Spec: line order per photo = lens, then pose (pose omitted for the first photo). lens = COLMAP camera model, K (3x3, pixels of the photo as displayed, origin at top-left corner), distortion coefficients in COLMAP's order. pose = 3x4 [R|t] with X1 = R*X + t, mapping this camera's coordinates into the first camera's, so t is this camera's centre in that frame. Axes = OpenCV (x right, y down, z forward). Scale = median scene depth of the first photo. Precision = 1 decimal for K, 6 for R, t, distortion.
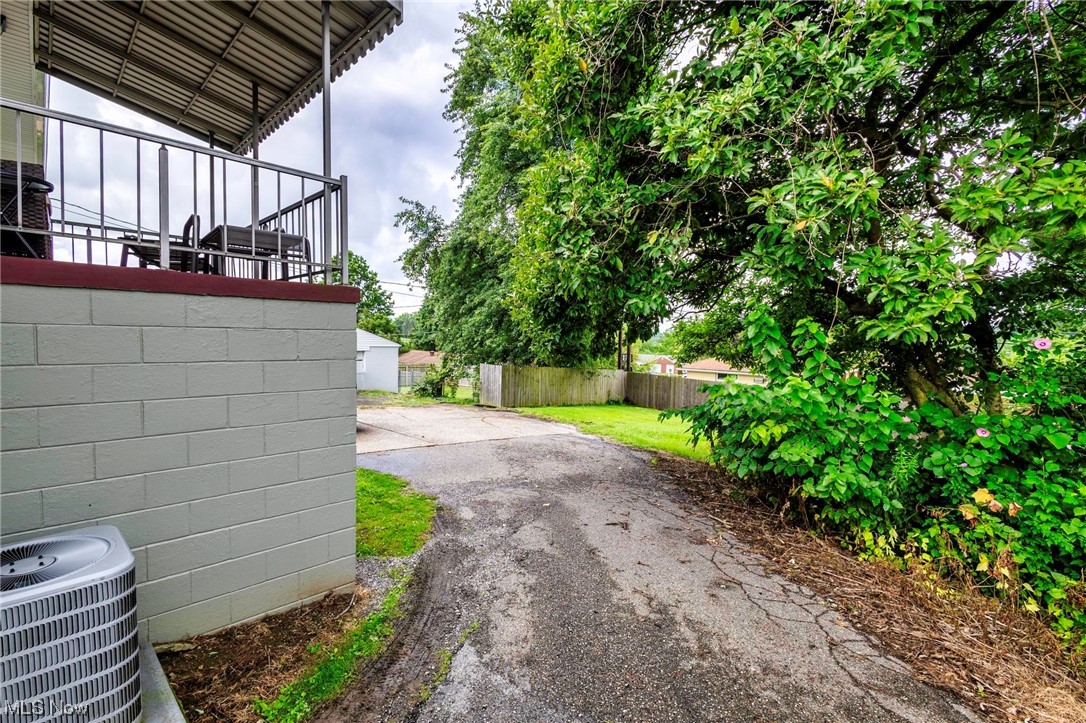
lens RADIAL K [[501.5, 0, 543.0], [0, 501.5, 361.5], [0, 0, 1]] dist [-0.000876, -0.000195]
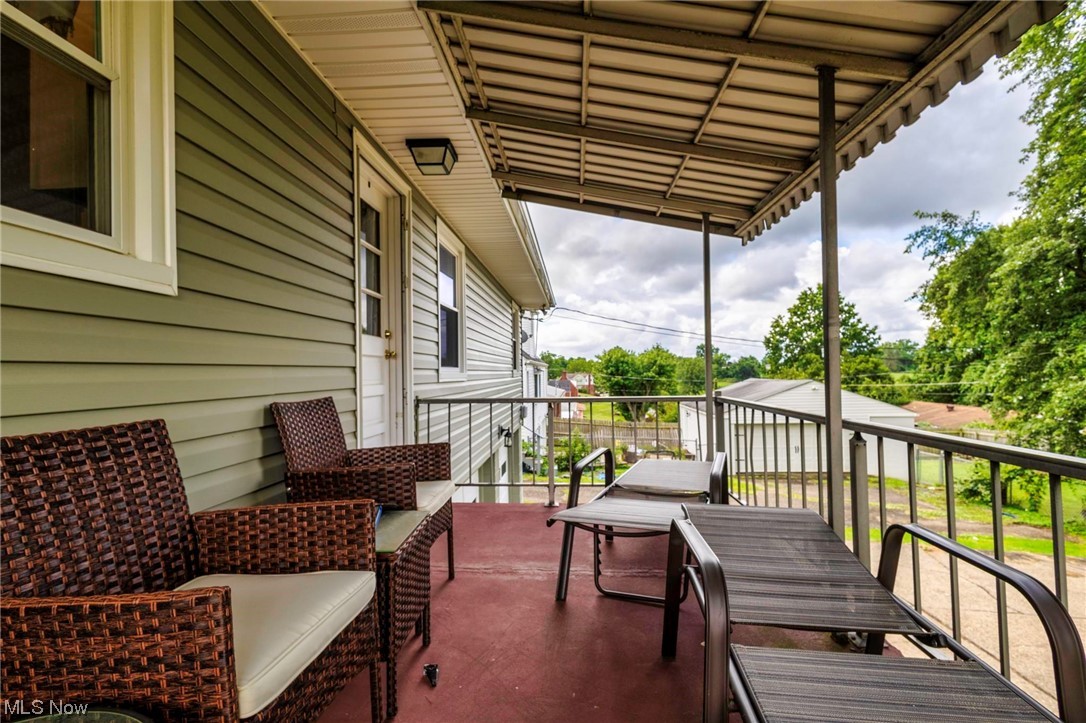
lens RADIAL K [[501.5, 0, 543.0], [0, 501.5, 361.5], [0, 0, 1]] dist [-0.000876, -0.000195]
pose [[0.655332, -0.042784, -0.754128, -0.098069], [-0.000914, 0.998349, -0.057434, -0.070076], [0.755340, 0.038328, 0.654211, 0.134035]]
